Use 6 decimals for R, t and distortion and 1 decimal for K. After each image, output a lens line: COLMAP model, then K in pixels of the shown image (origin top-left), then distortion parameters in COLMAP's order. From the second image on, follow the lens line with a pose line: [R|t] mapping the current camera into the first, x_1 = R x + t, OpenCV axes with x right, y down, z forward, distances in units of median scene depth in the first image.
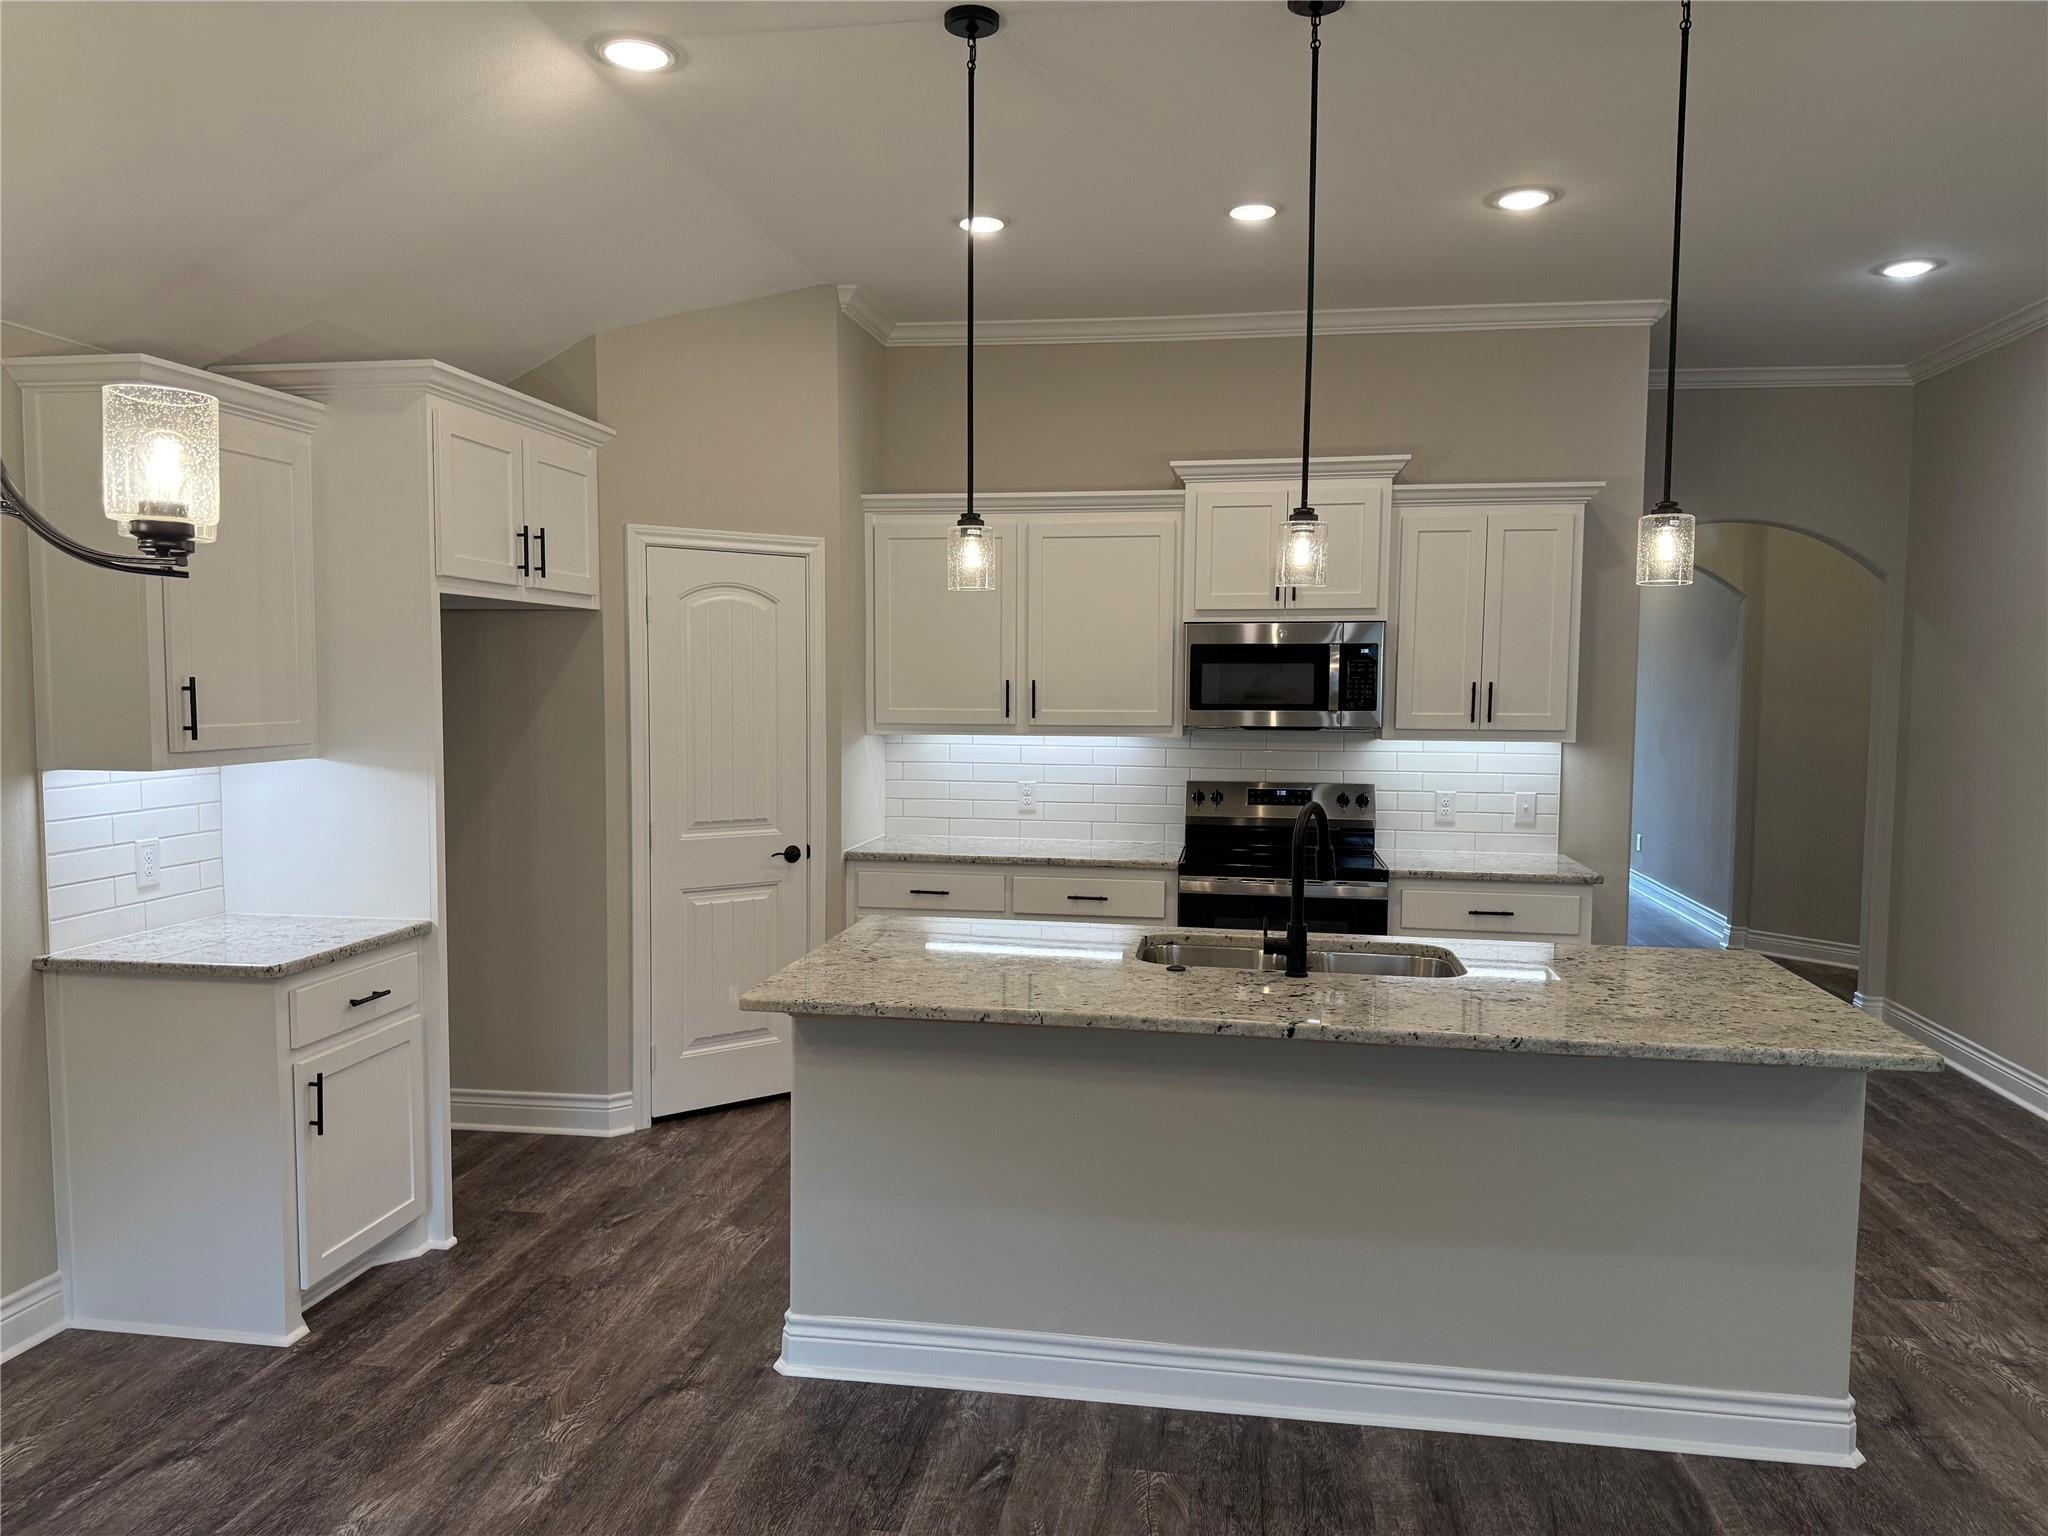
lens RADIAL K [[1430.3, 0, 1025.9], [0, 1430.3, 782.6], [0, 0, 1]] dist [0.008452, -0.008370]
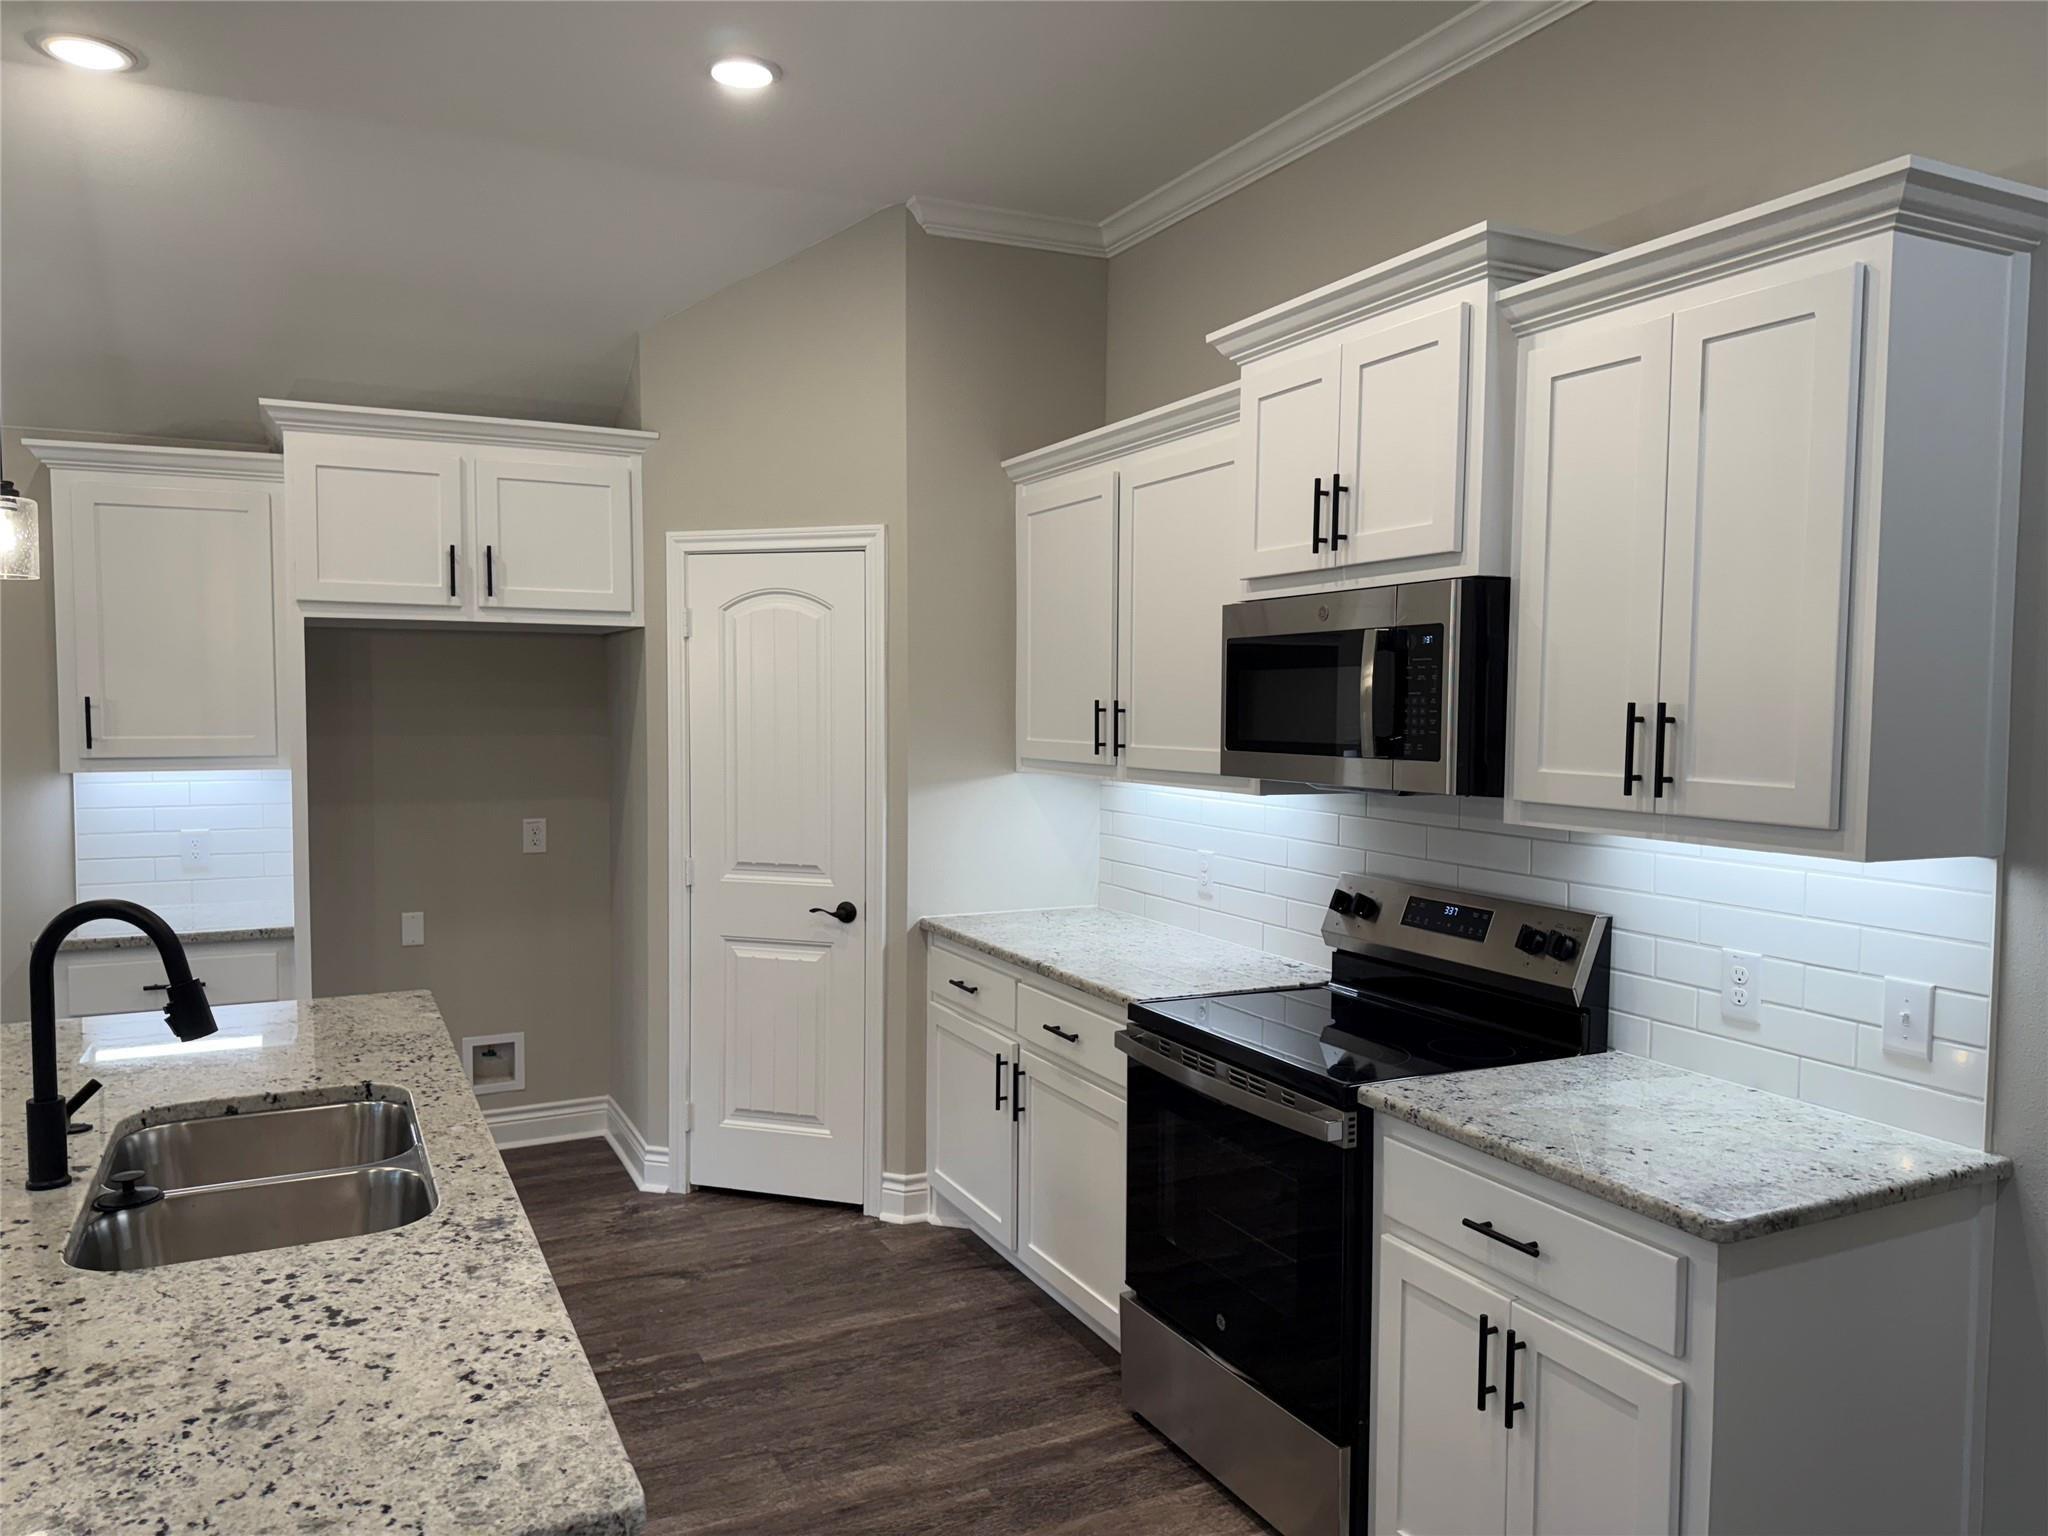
lens RADIAL K [[1430.3, 0, 1023.4], [0, 1430.3, 754.7], [0, 0, 1]] dist [0.008452, -0.008370]
pose [[0.582081, 0.029144, -0.812608, 0.567929], [-0.058985, 0.998238, -0.006450, -0.041613], [0.810988, 0.051686, 0.582775, 0.608133]]
